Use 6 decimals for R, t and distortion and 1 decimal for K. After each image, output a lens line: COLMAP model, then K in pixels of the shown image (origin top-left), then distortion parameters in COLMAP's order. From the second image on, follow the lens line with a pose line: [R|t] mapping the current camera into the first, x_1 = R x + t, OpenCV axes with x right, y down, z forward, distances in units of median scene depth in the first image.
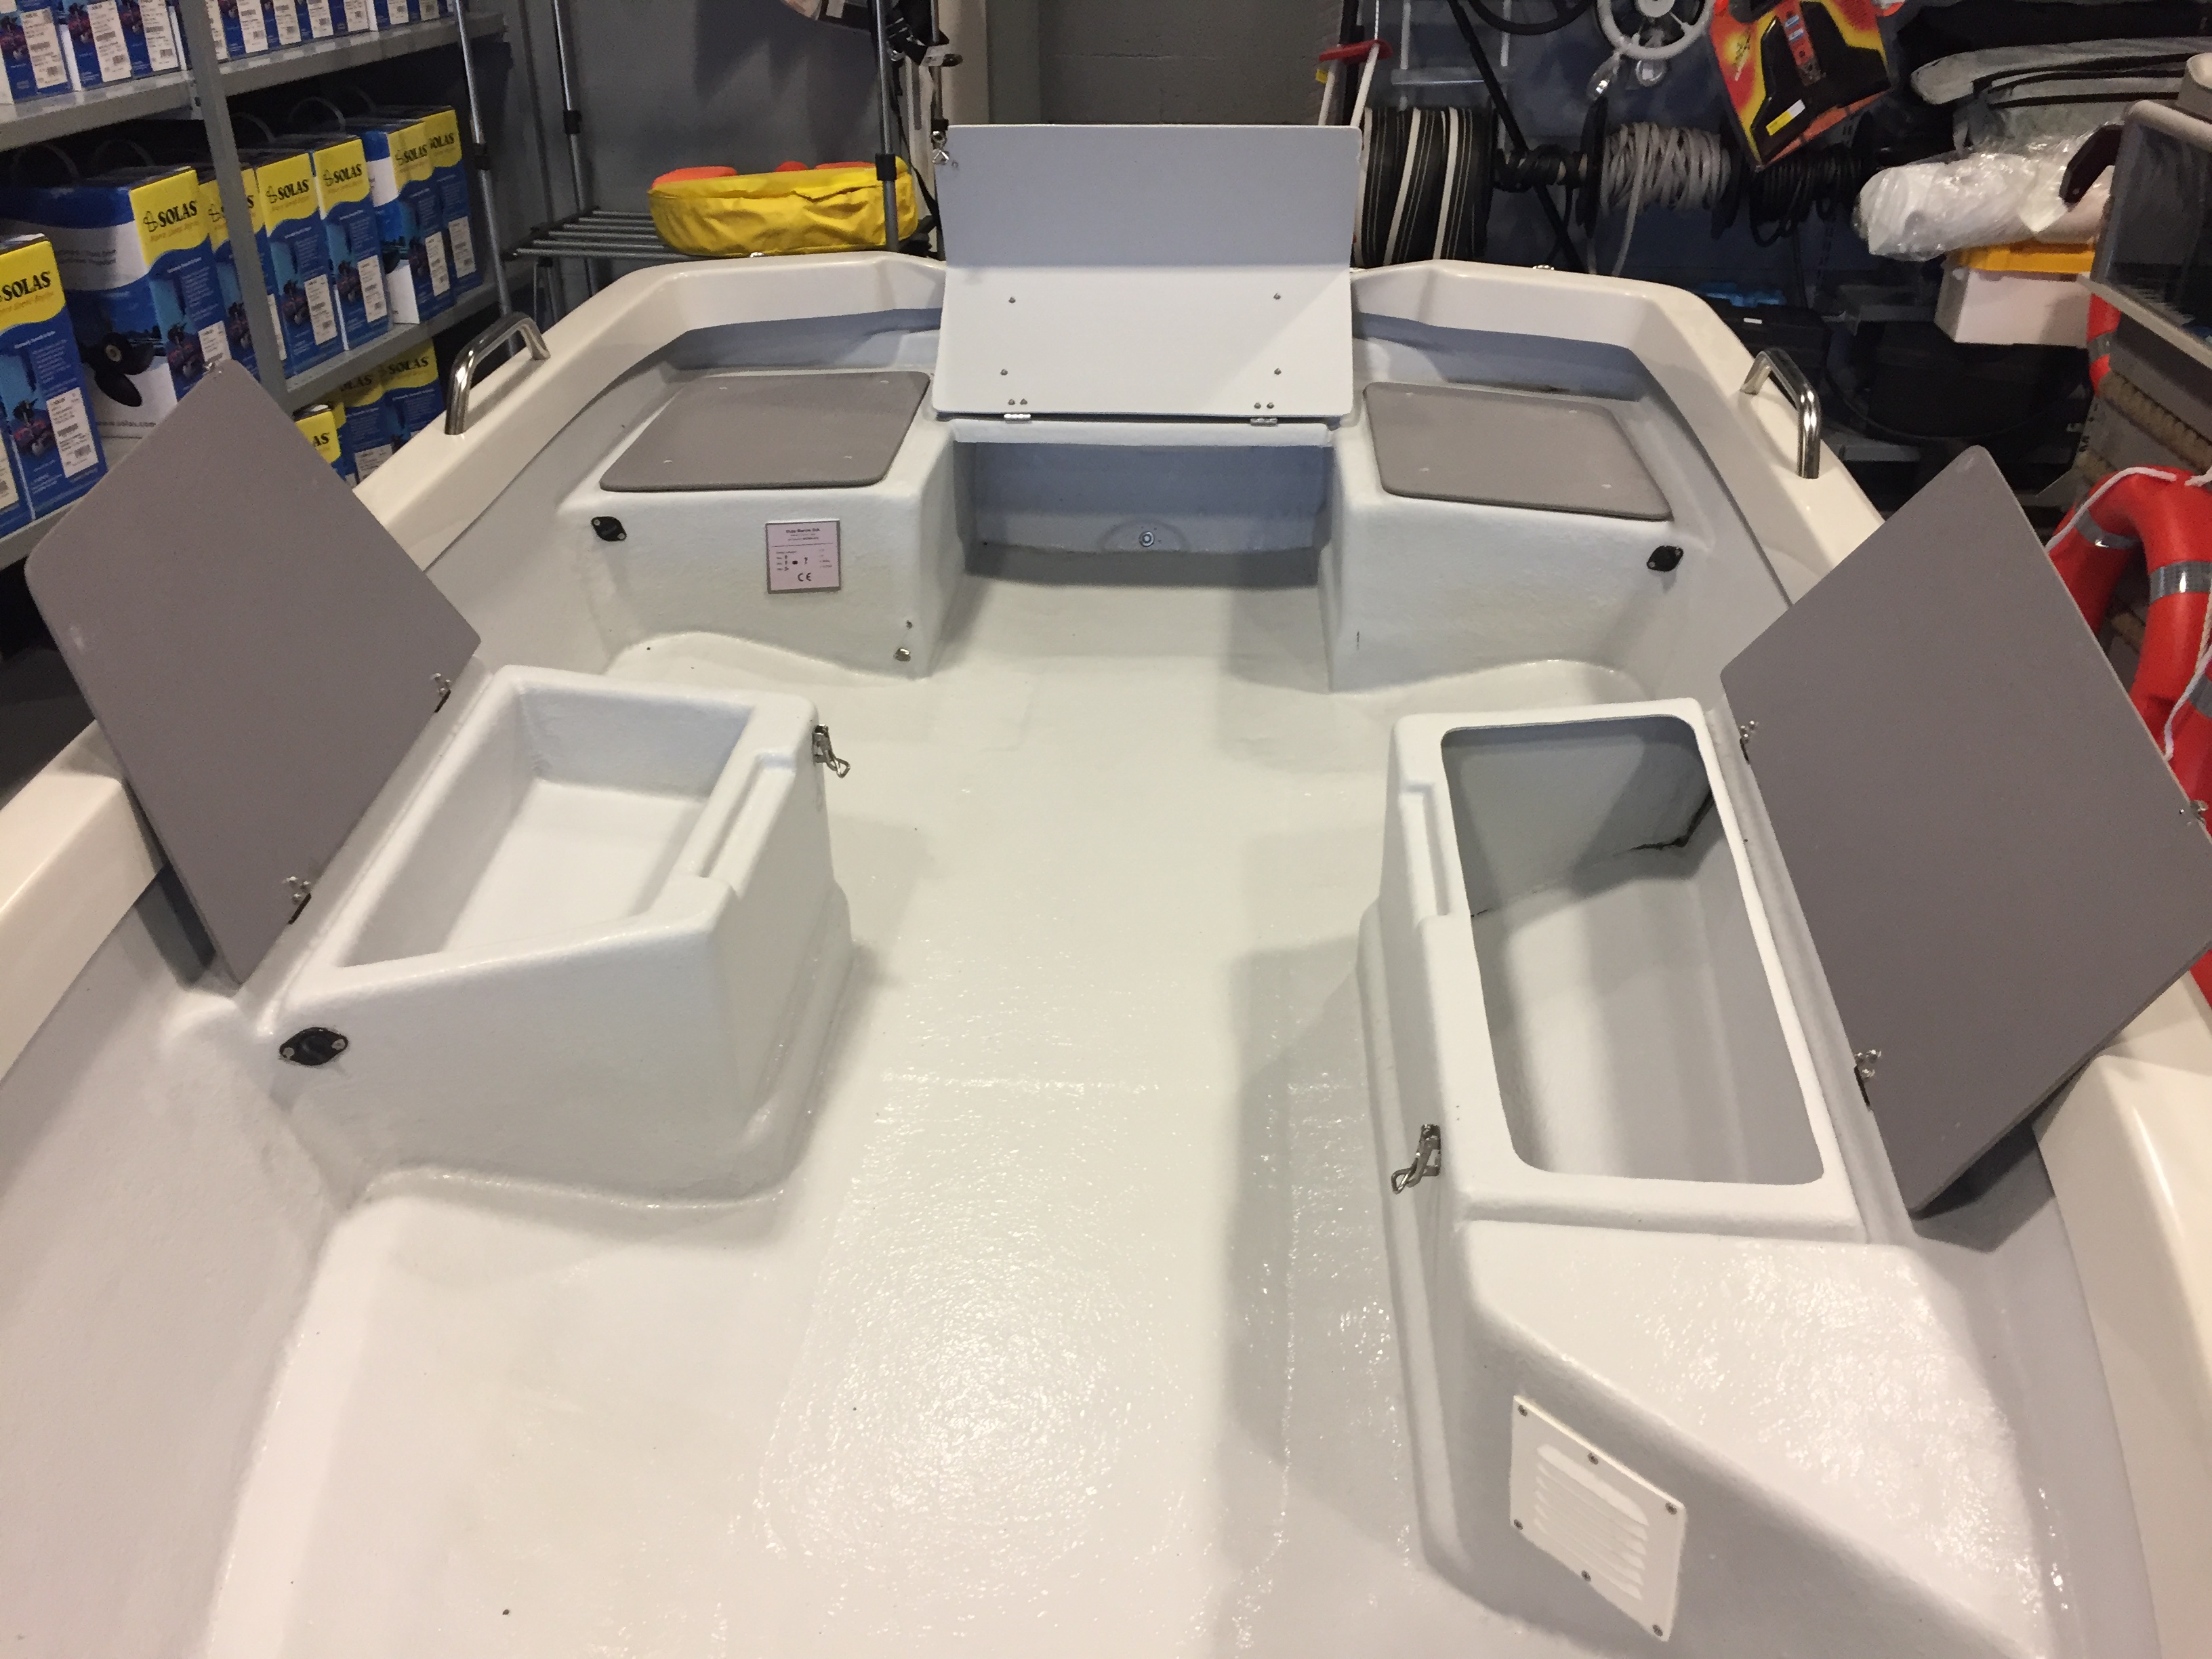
lens RADIAL K [[1894.1, 0, 1102.7], [0, 1894.1, 817.2], [0, 0, 1]] dist [0.084445, -0.128121]
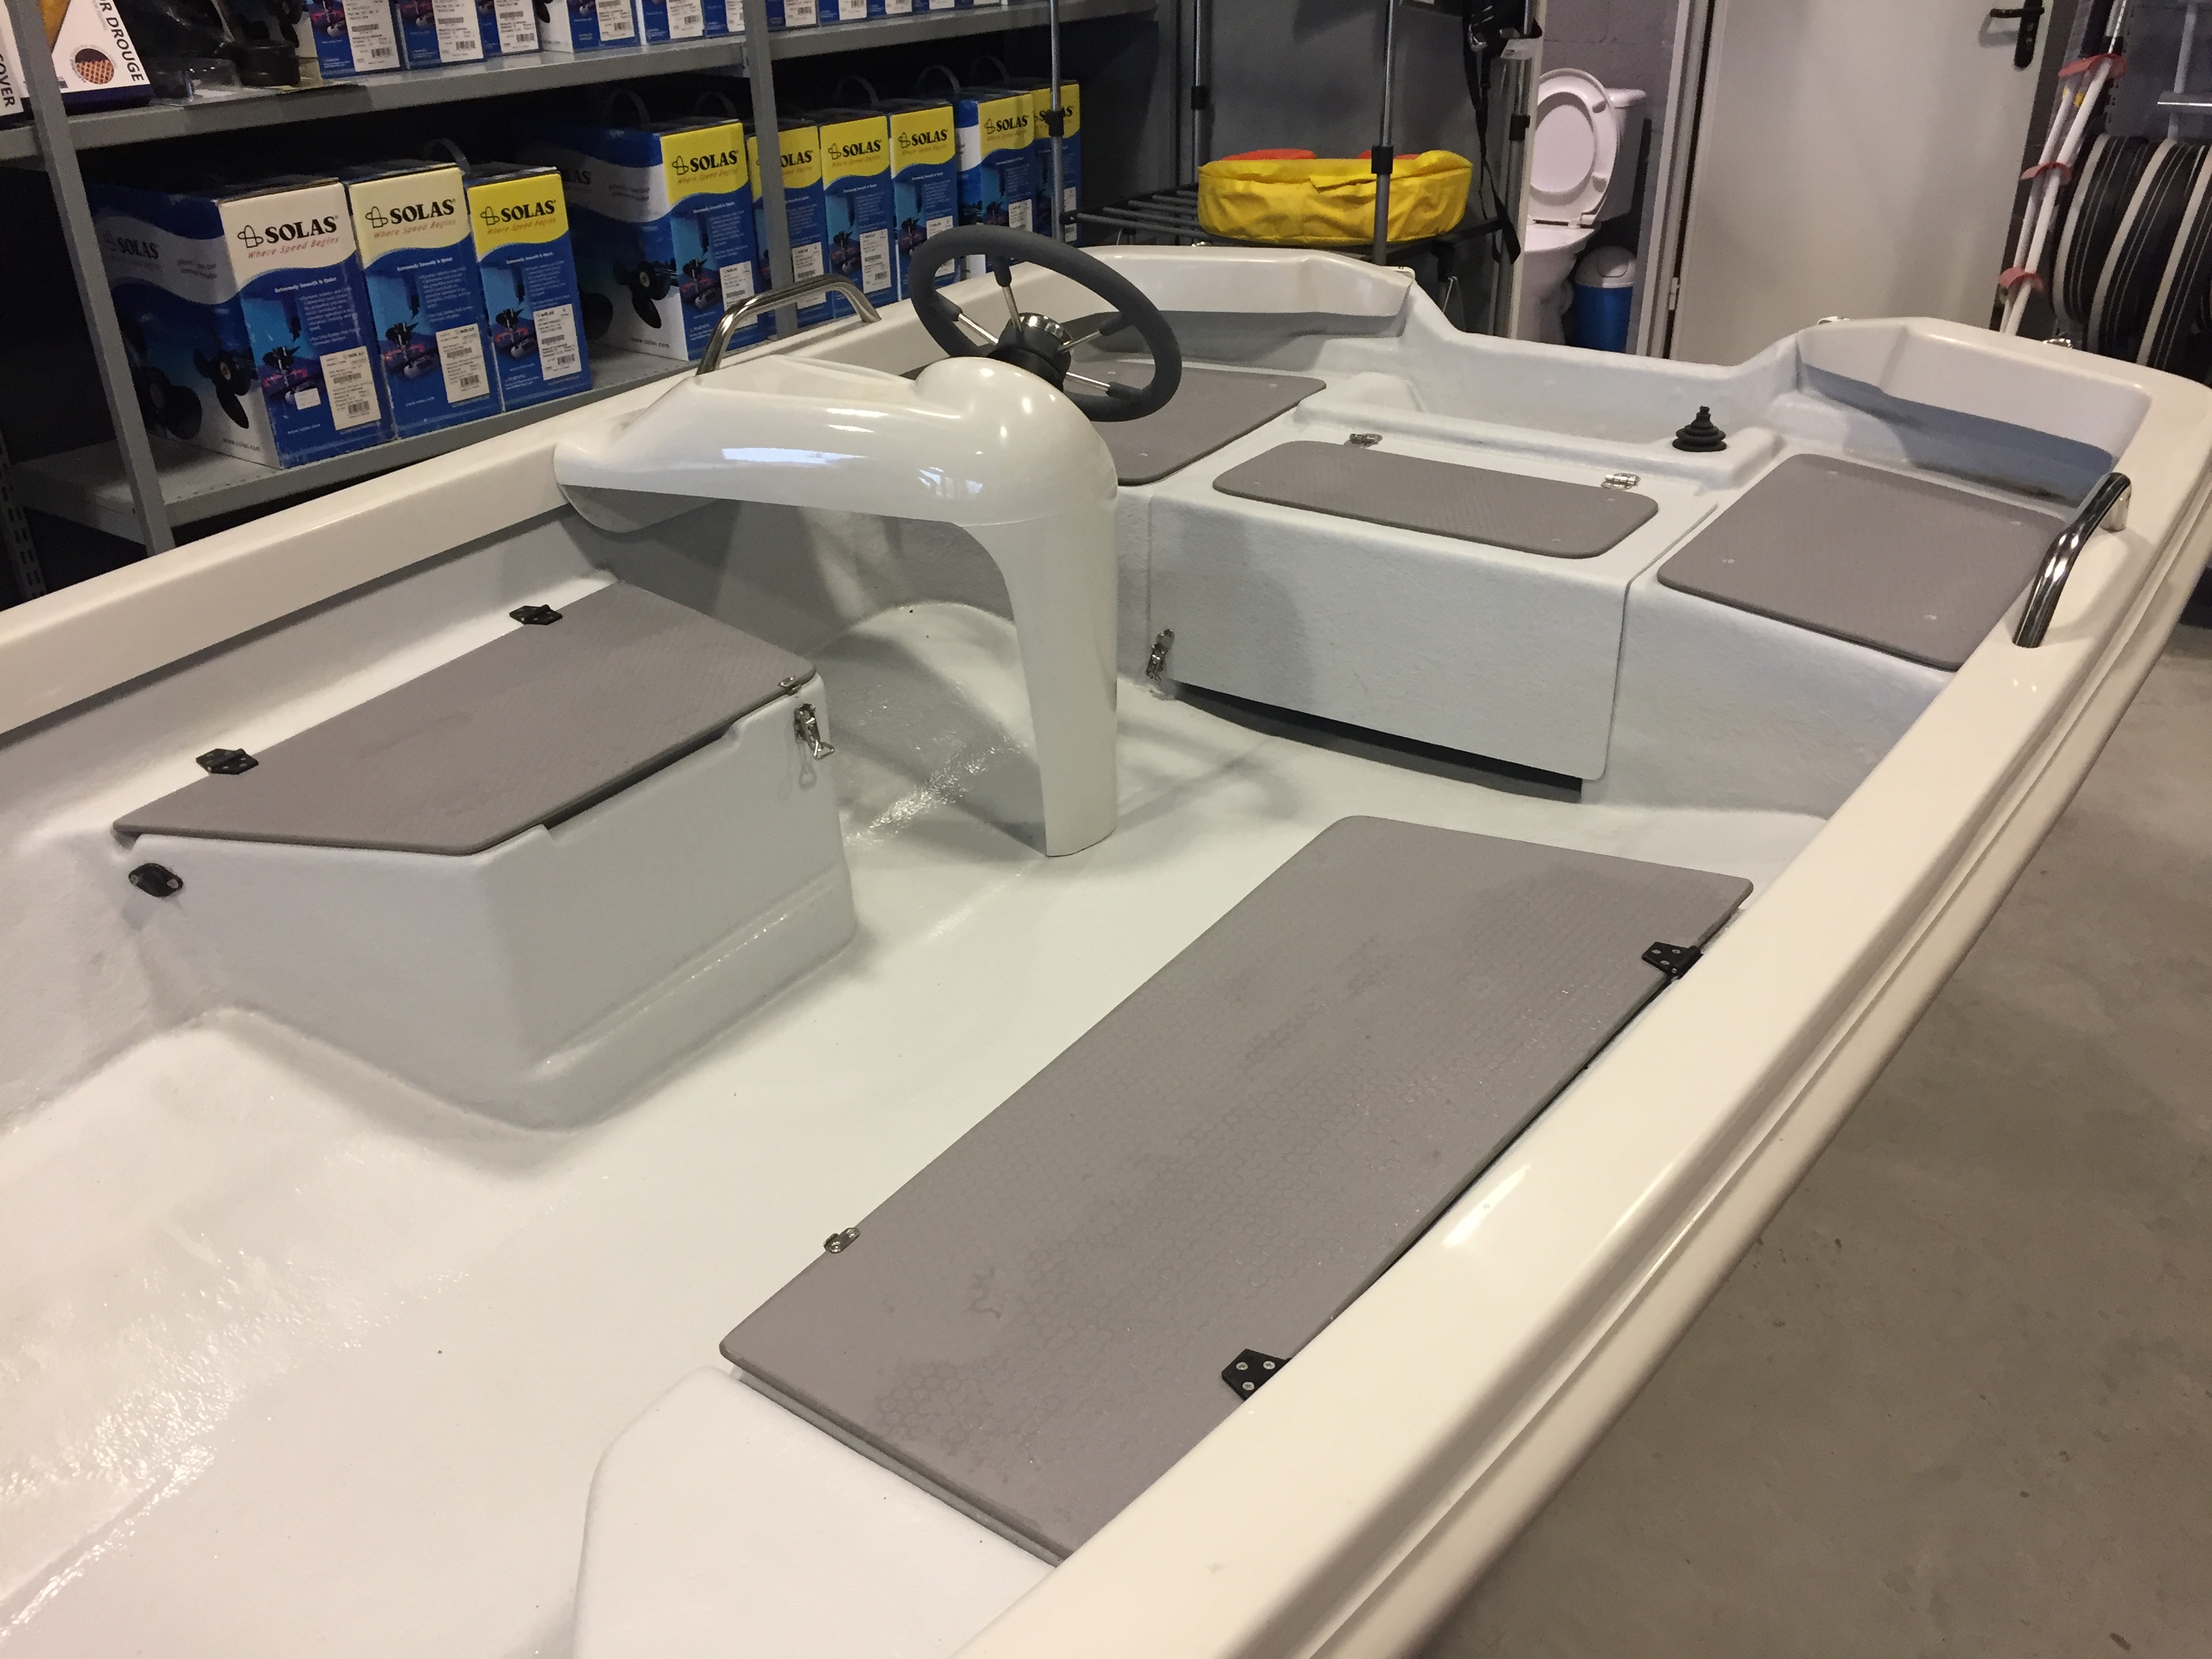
lens RADIAL K [[1894.1, 0, 1102.4], [0, 1894.1, 822.6], [0, 0, 1]] dist [0.084445, -0.128121]
pose [[0.864121, 0.223941, -0.450717, 0.296050], [-0.220608, 0.973471, 0.060720, -0.054383], [0.452357, 0.046962, 0.890600, 0.121555]]
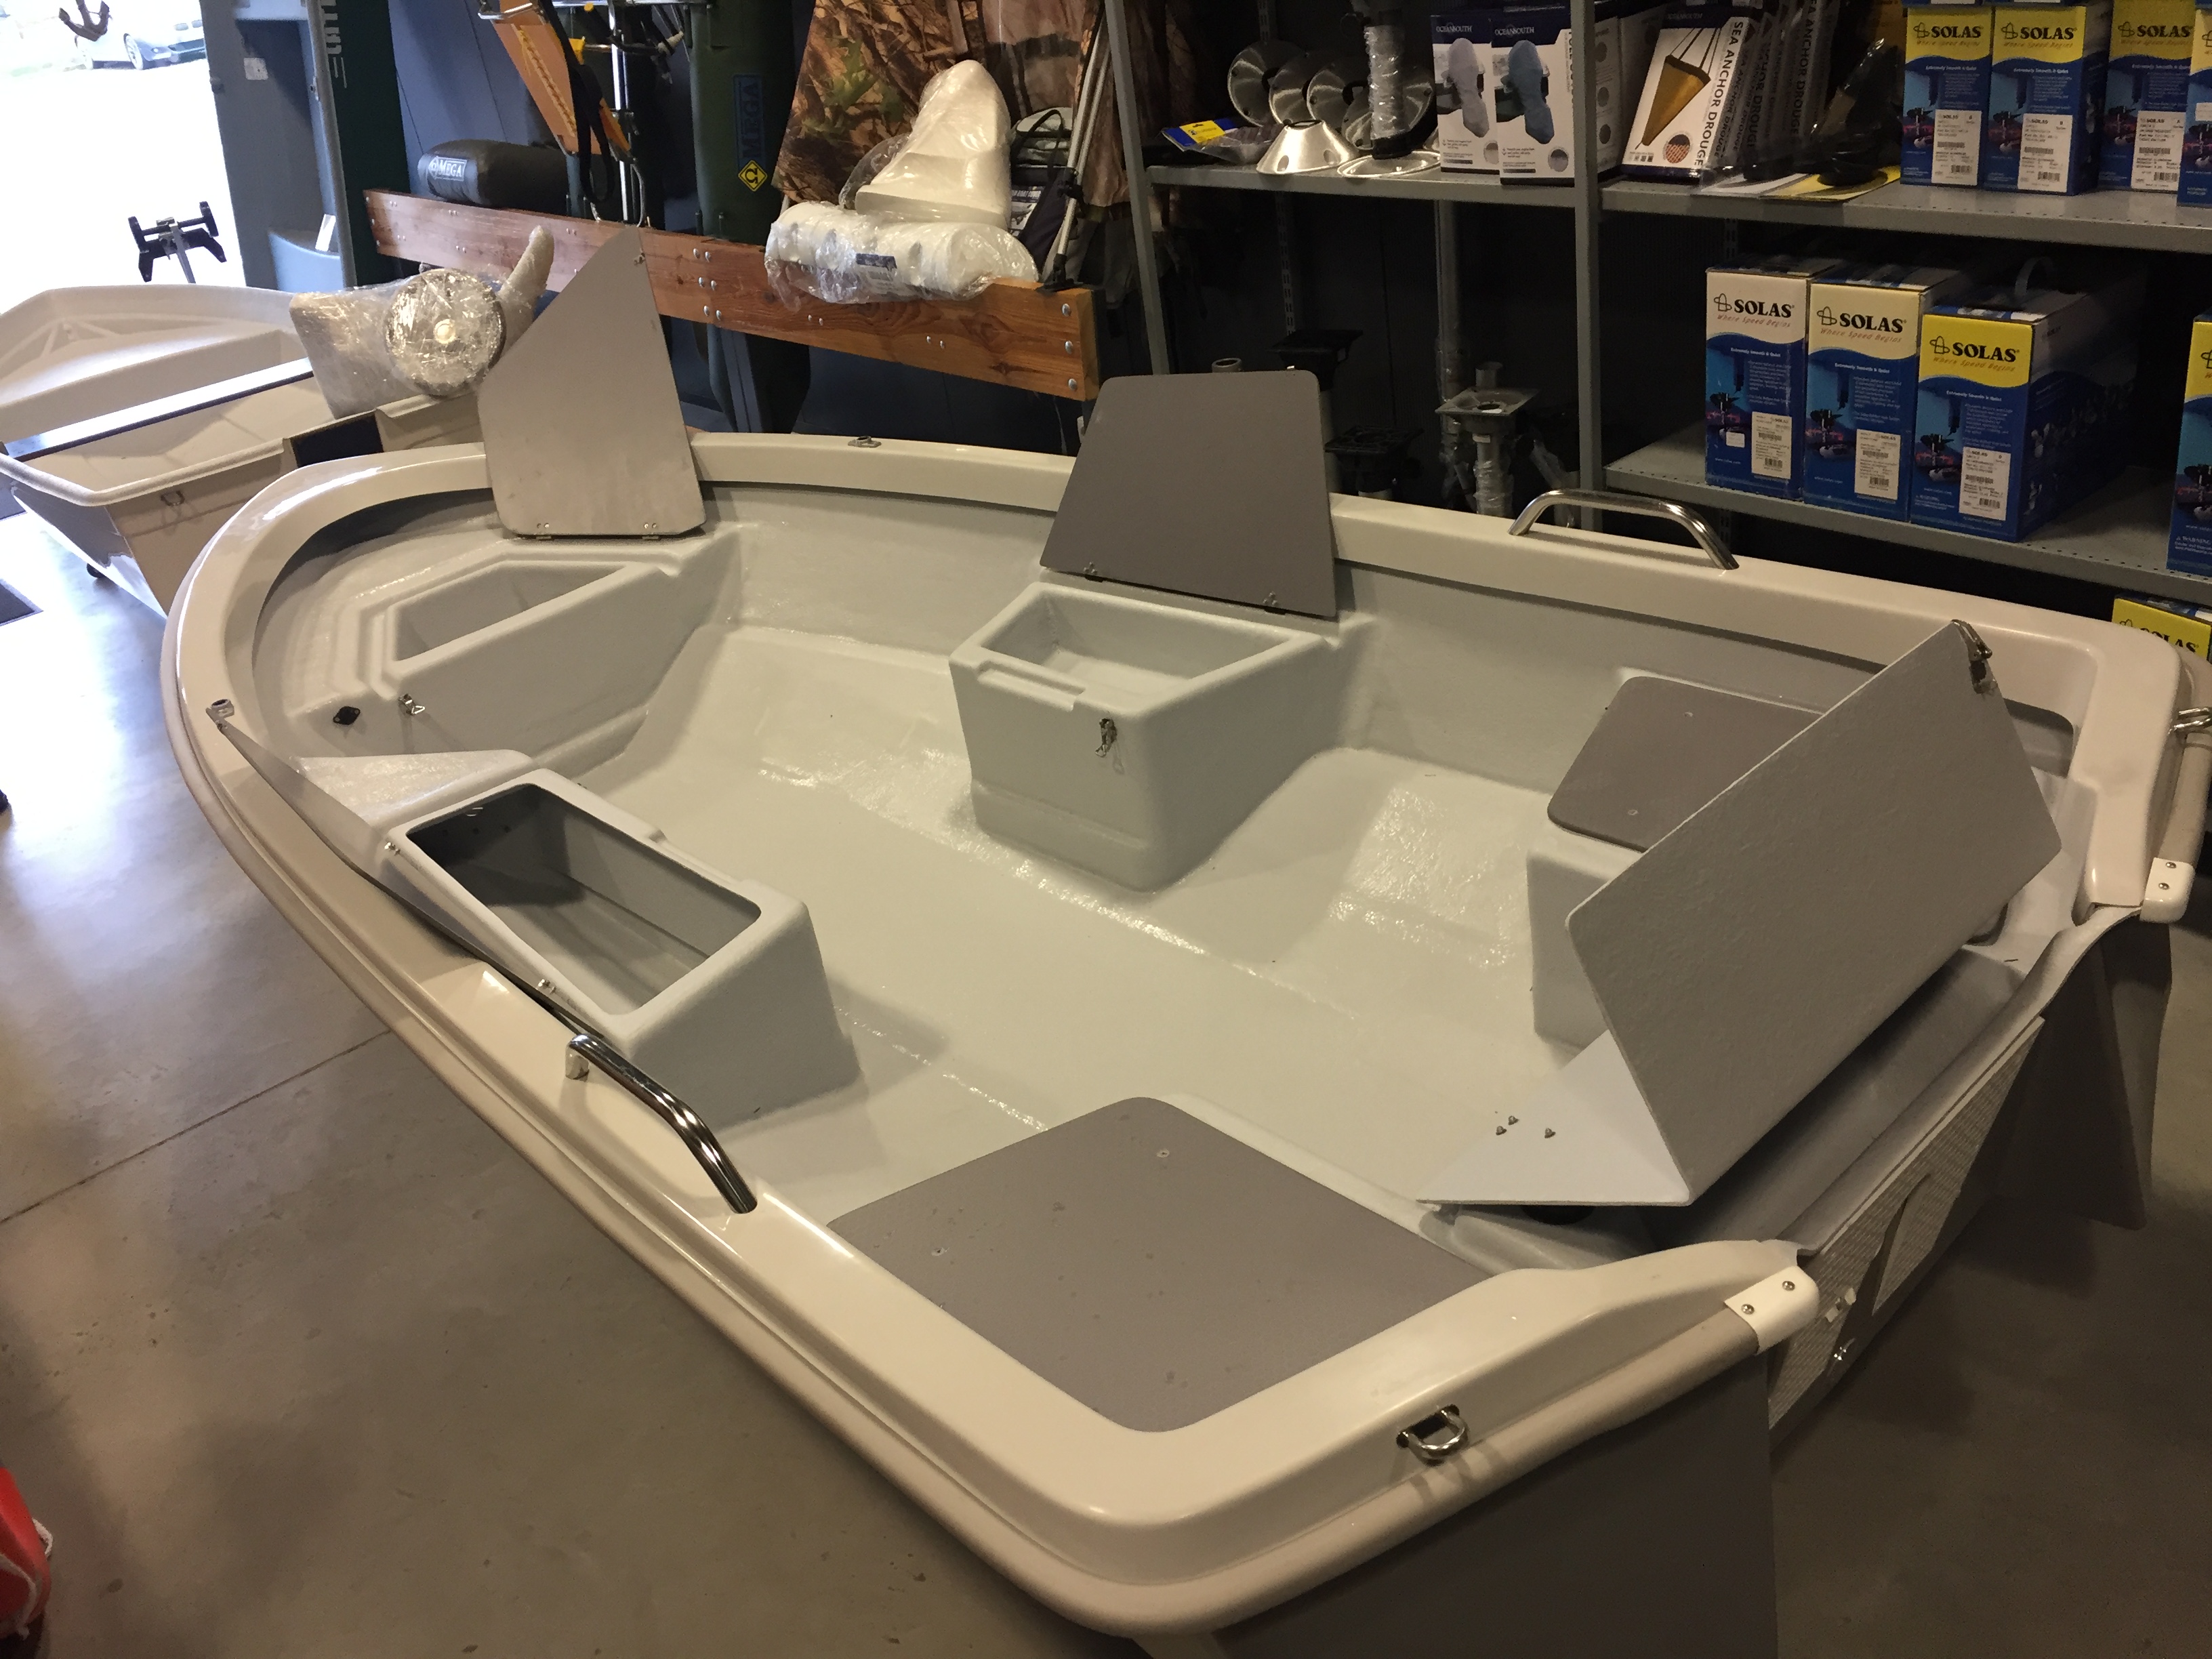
lens RADIAL K [[1894.1, 0, 1099.3], [0, 1894.1, 821.3], [0, 0, 1]] dist [0.084445, -0.128121]
pose [[-0.680665, 0.444151, -0.582602, 0.487620], [-0.195155, 0.656593, 0.728561, -0.697755], [0.706123, 0.609603, -0.360241, 1.034041]]
